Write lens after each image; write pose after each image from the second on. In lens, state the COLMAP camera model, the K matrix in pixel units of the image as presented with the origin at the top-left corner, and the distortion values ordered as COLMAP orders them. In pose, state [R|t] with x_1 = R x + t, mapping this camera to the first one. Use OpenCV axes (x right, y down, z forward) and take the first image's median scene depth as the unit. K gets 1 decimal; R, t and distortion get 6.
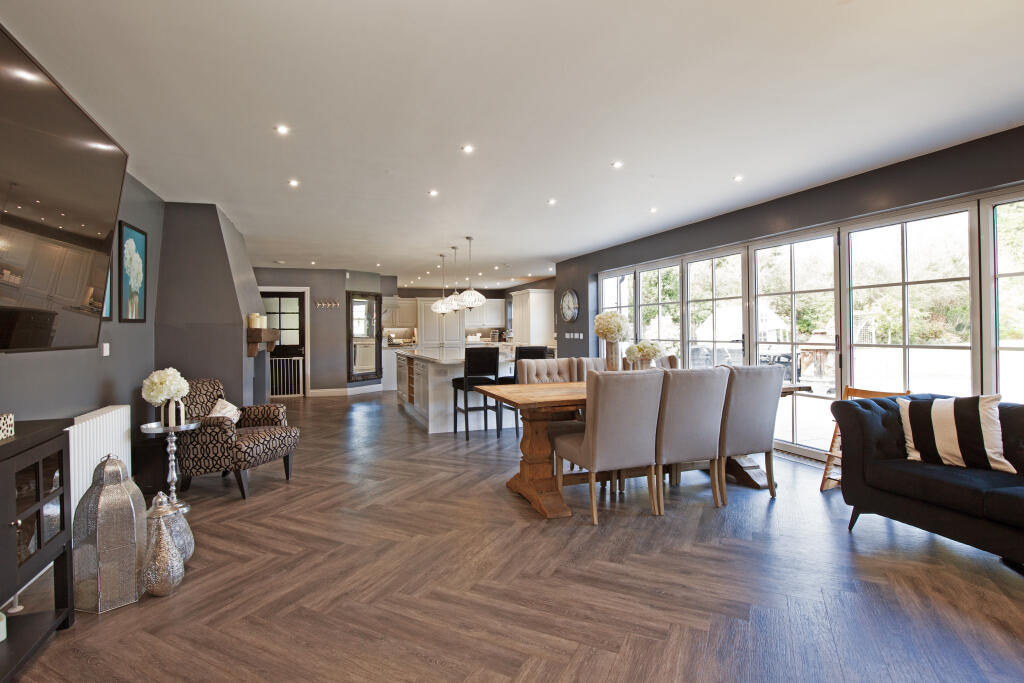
lens RADIAL K [[495.7, 0, 512.0], [0, 495.7, 341.5], [0, 0, 1]] dist [0.081179, 0.000161]
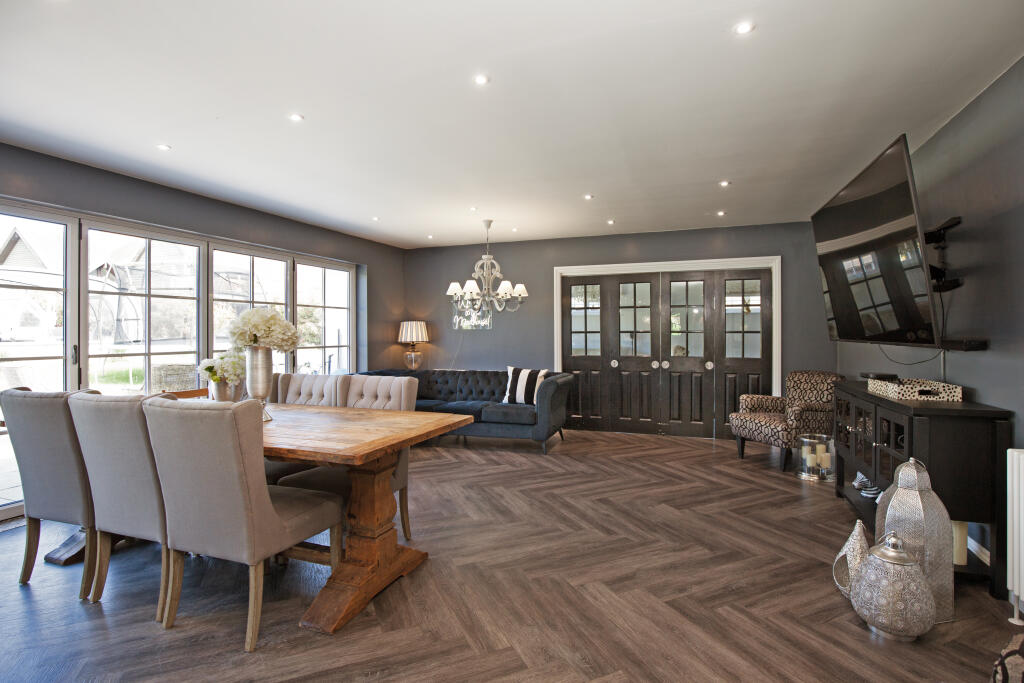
lens RADIAL K [[495.7, 0, 512.0], [0, 495.7, 341.5], [0, 0, 1]] dist [0.081179, 0.000161]
pose [[-0.741963, 0.000115, 0.670441, -0.856008], [0.028044, 0.999130, 0.030865, -0.046017], [-0.669854, 0.041703, -0.741321, 2.158415]]
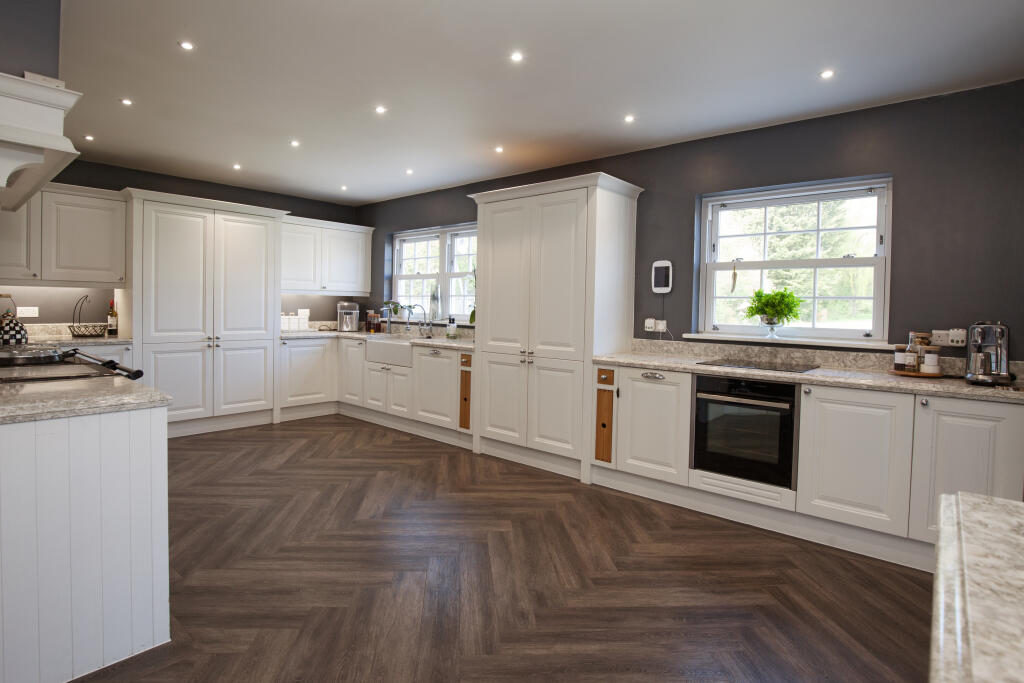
lens RADIAL K [[517.2, 0, 478.7], [0, 517.2, 320.5], [0, 0, 1]] dist [-0.020267, 0.000511]
pose [[0.887155, 0.016029, 0.461194, -0.210504], [-0.019018, 0.999817, 0.001834, -0.017345], [-0.461080, -0.010398, 0.887298, 0.903367]]
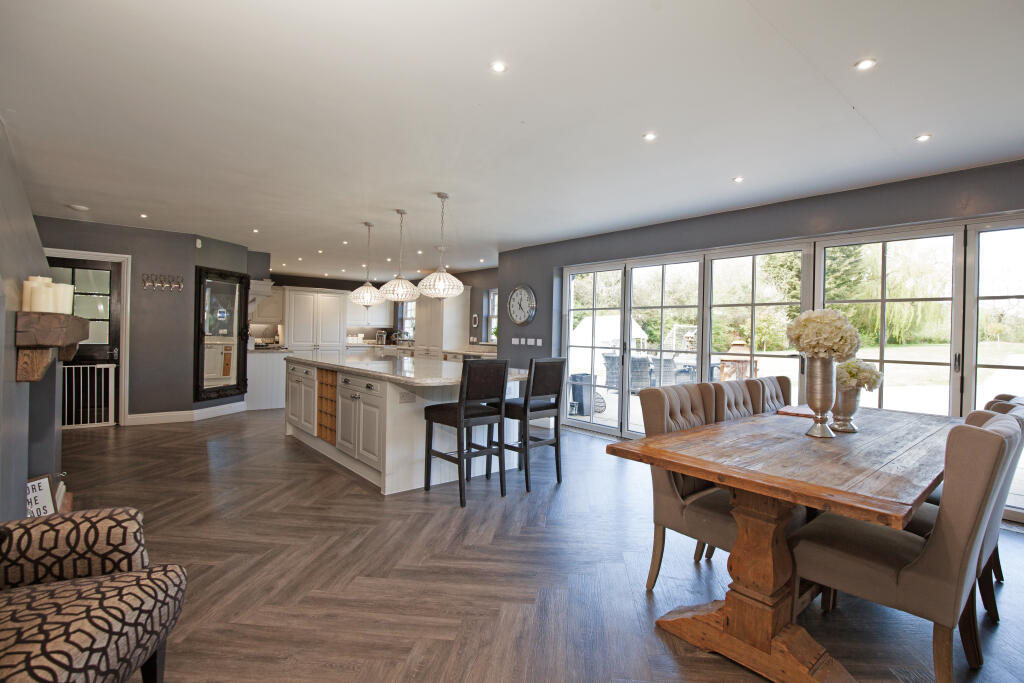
lens RADIAL K [[464.2, 0, 530.0], [0, 464.2, 345.8], [0, 0, 1]] dist [0.001245, 0.000533]
pose [[0.931173, 0.021762, 0.363929, -0.136596], [-0.023050, 0.999734, -0.000805, -0.003610], [-0.363849, -0.007639, 0.931426, 0.250382]]
